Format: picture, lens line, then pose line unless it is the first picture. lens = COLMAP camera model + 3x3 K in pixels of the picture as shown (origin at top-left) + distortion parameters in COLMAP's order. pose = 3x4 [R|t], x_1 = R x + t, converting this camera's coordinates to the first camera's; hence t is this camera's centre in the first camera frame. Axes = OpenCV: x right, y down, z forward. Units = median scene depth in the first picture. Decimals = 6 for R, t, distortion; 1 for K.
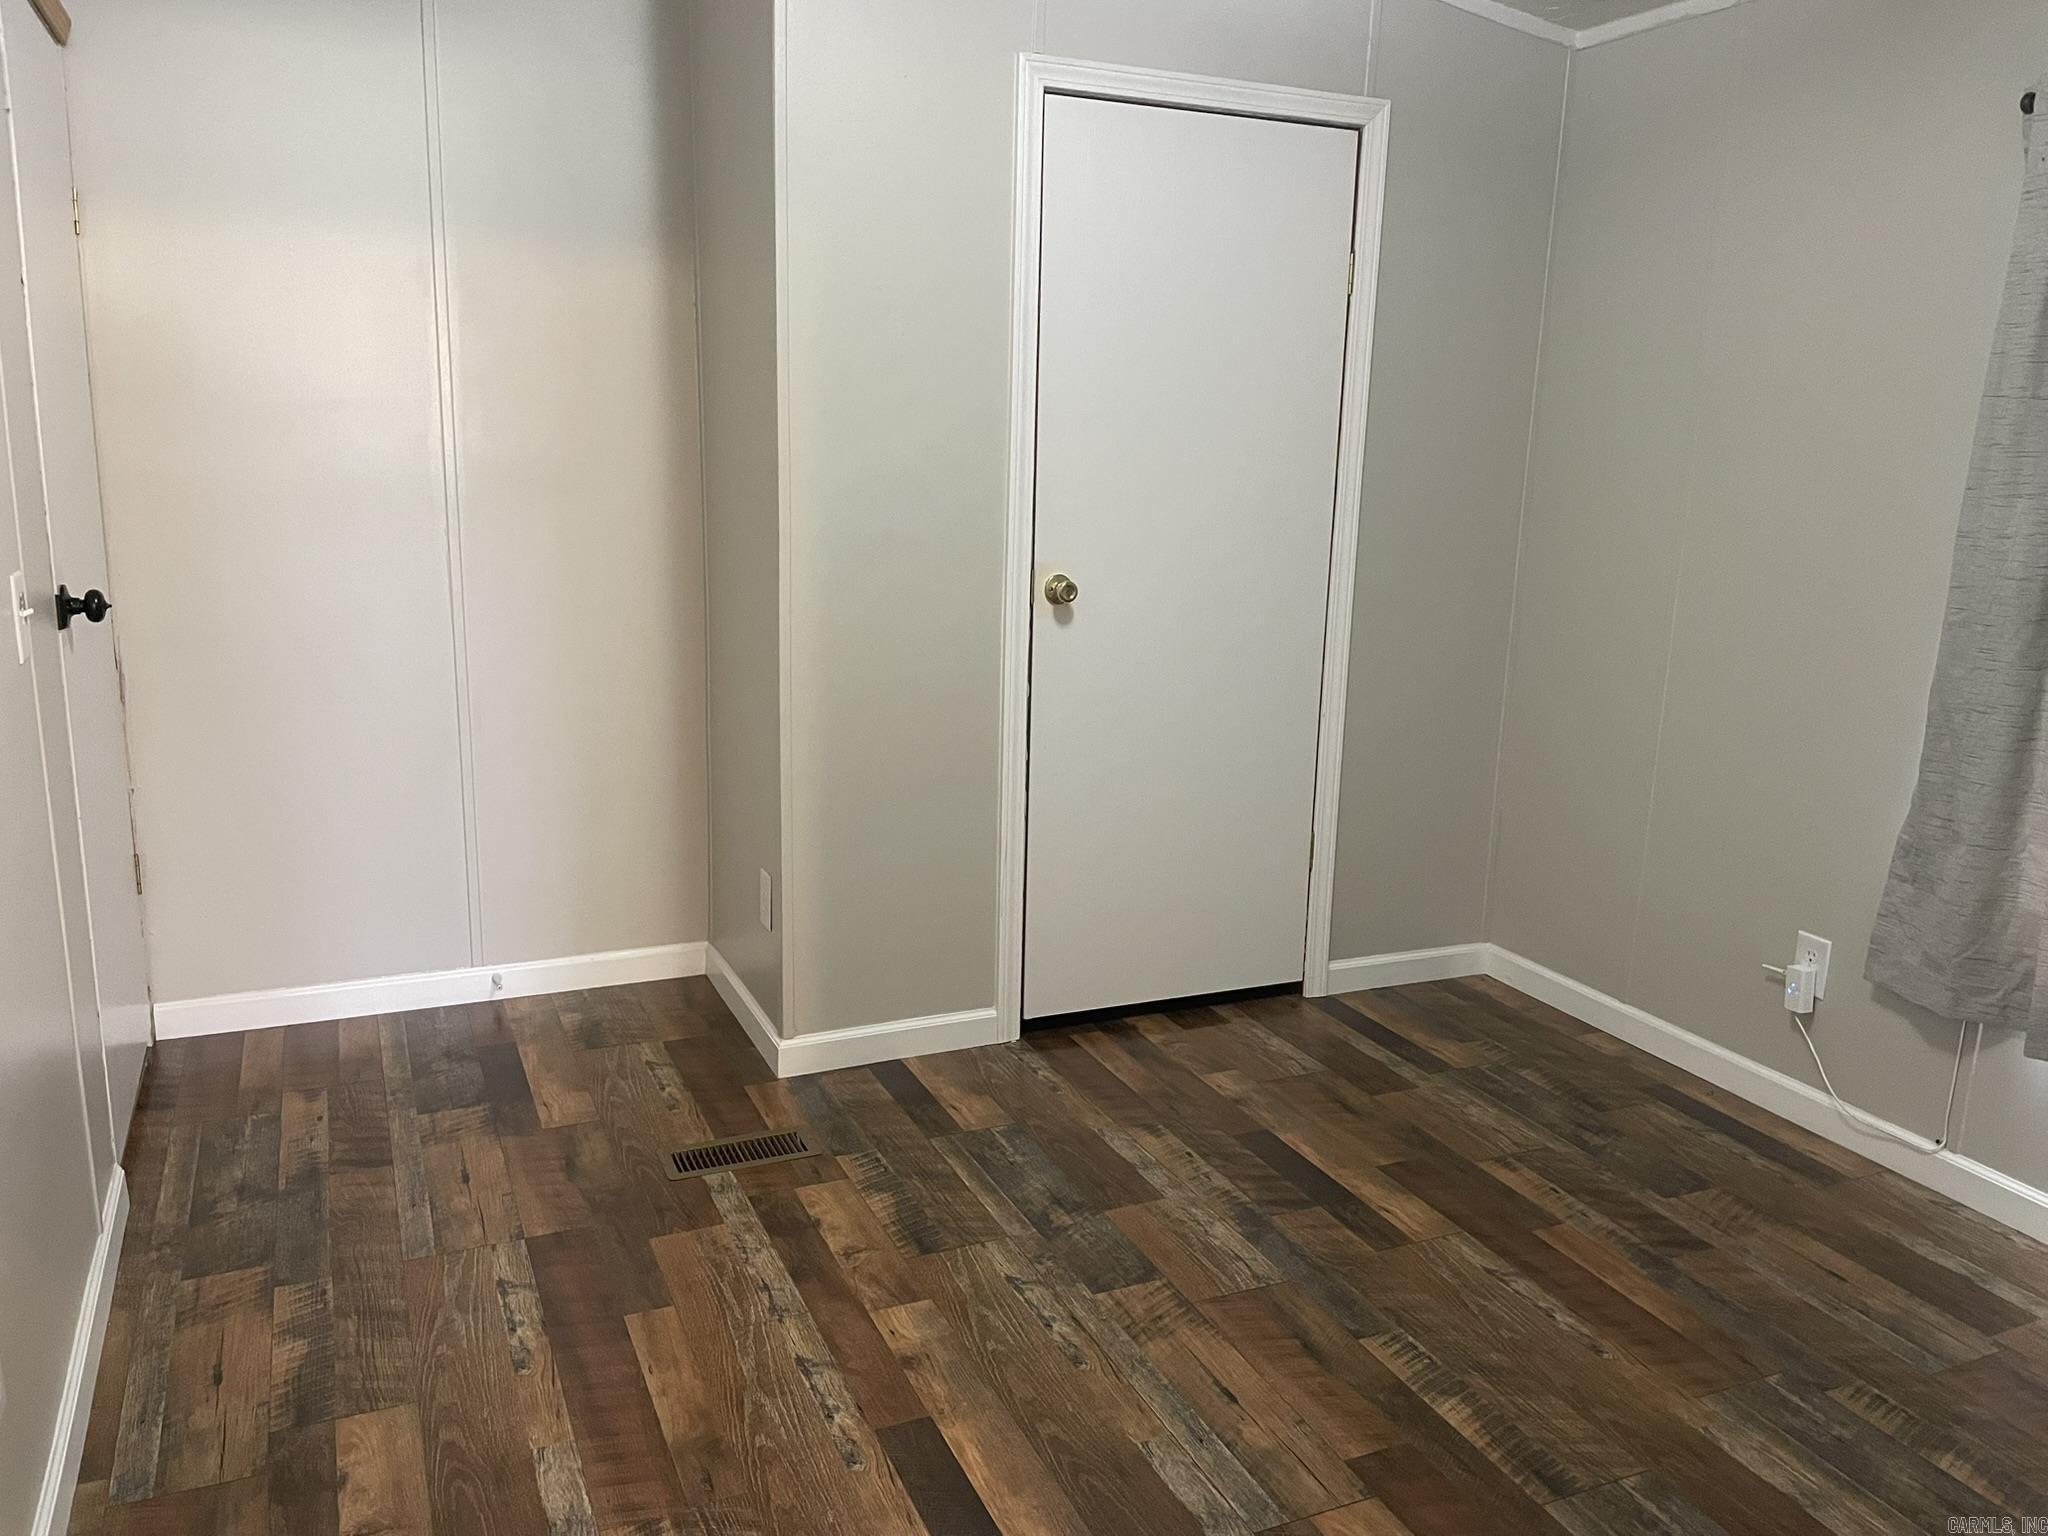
lens RADIAL K [[1568.1, 0, 1024.0], [0, 1568.1, 768.0], [0, 0, 1]] dist [0.090163, -0.142346]
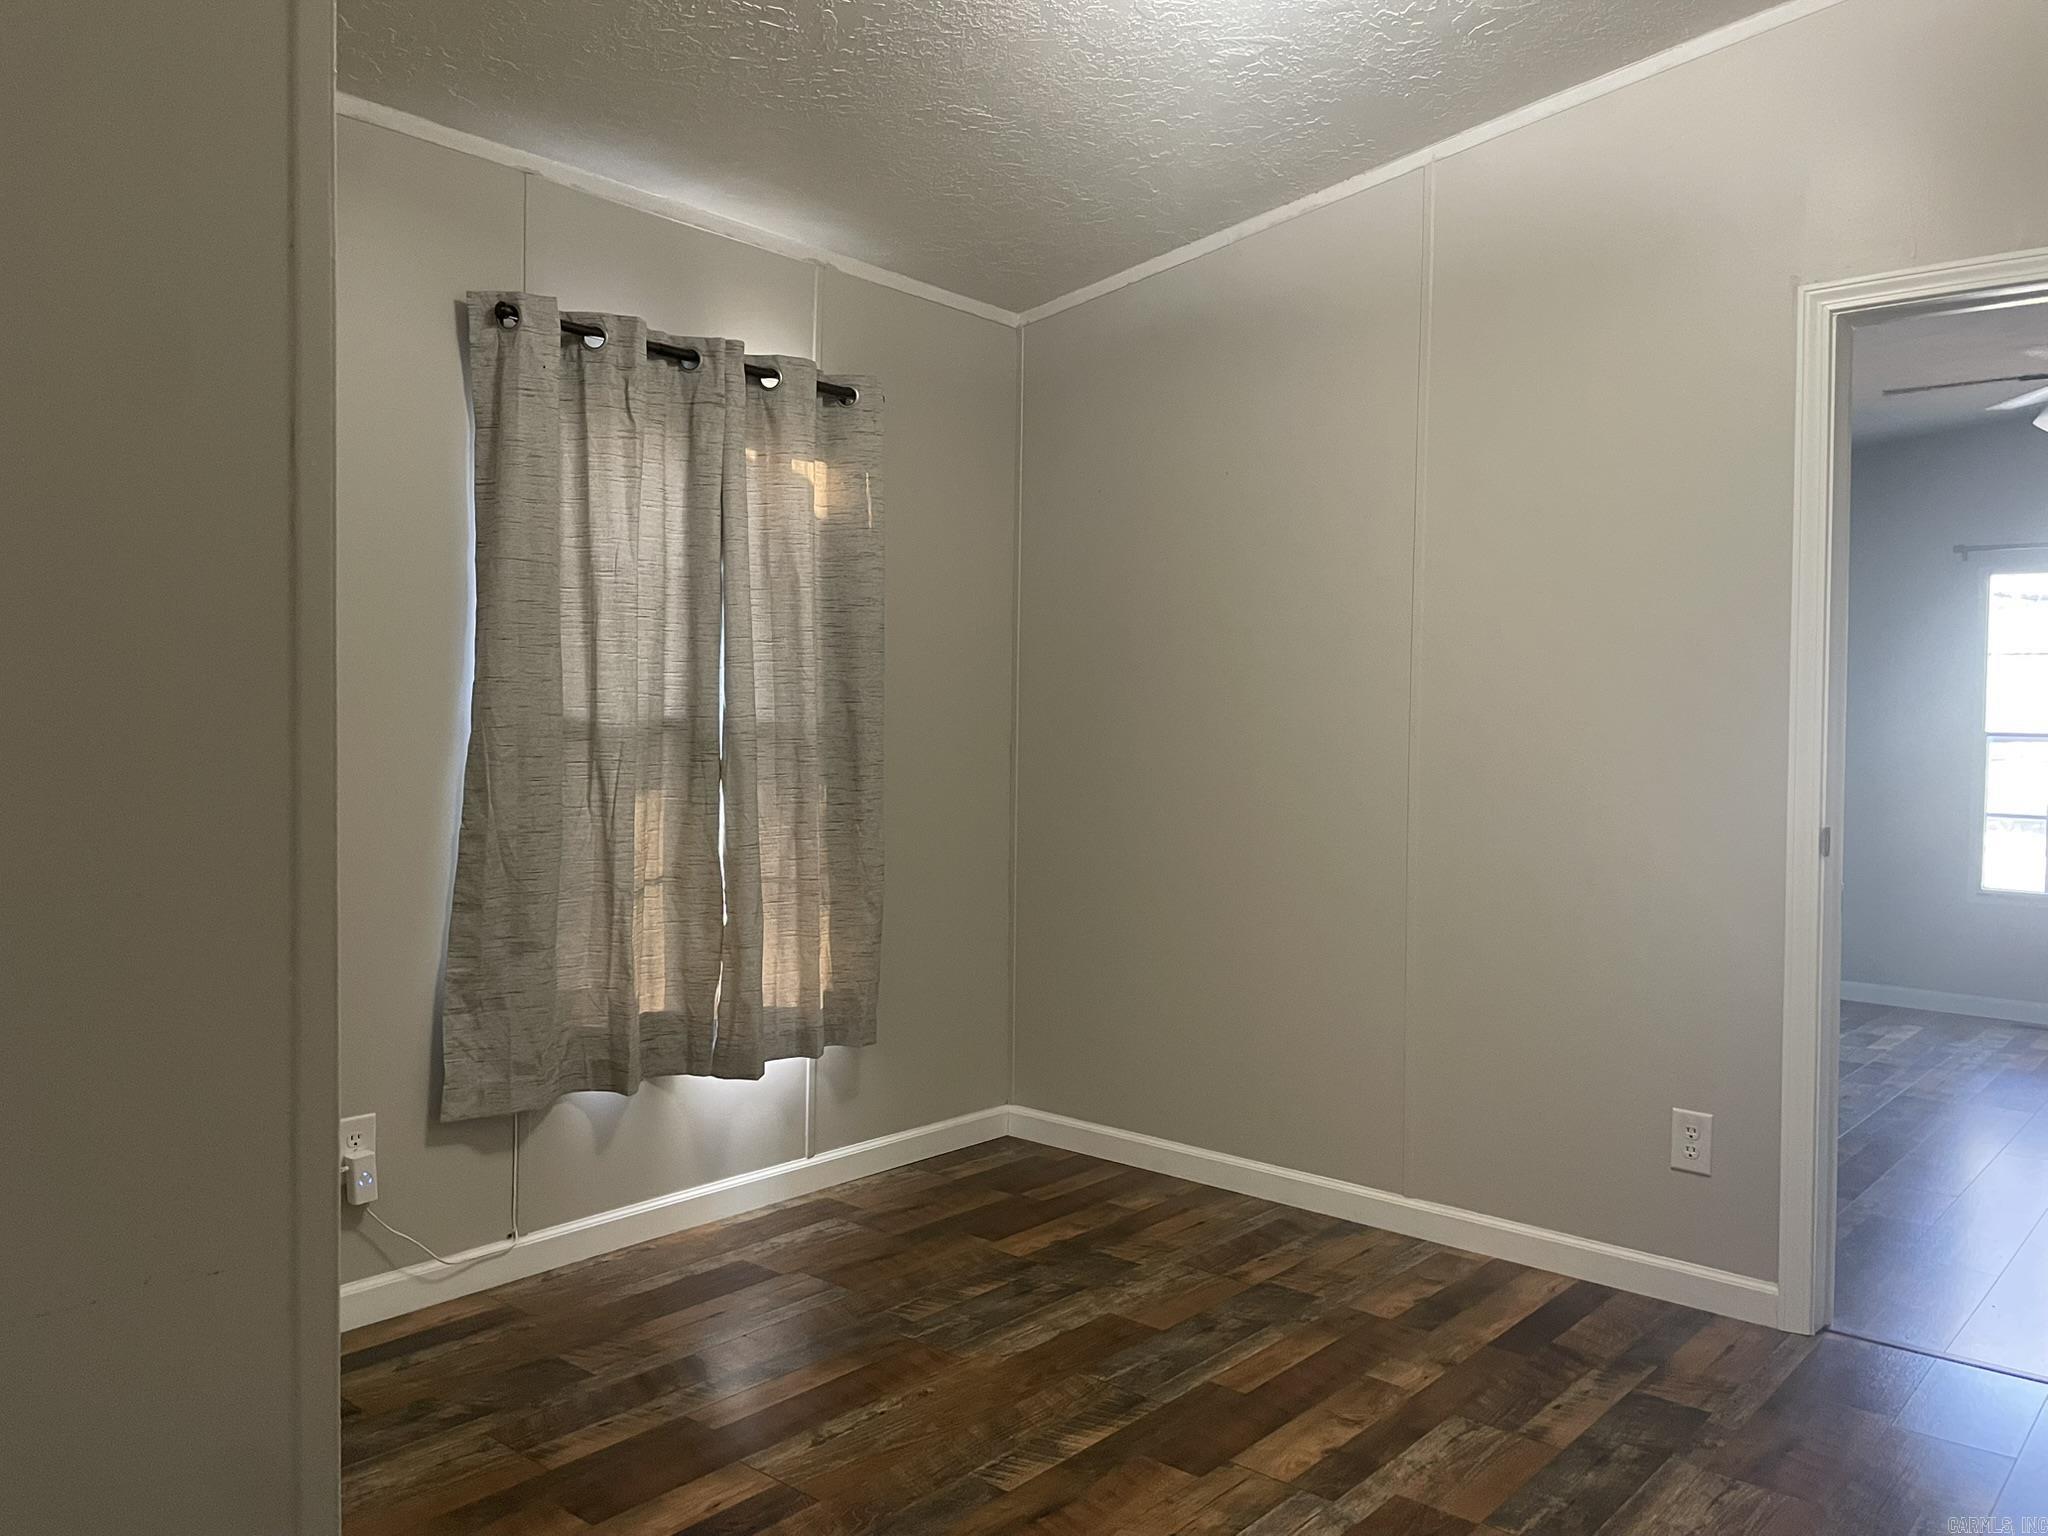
lens RADIAL K [[1568.1, 0, 1024.0], [0, 1568.1, 768.0], [0, 0, 1]] dist [0.090163, -0.142346]
pose [[-0.438040, -0.067251, 0.896437, -0.609294], [0.159799, 0.975491, 0.151267, -0.213067], [-0.884639, 0.209511, -0.416557, 1.225419]]
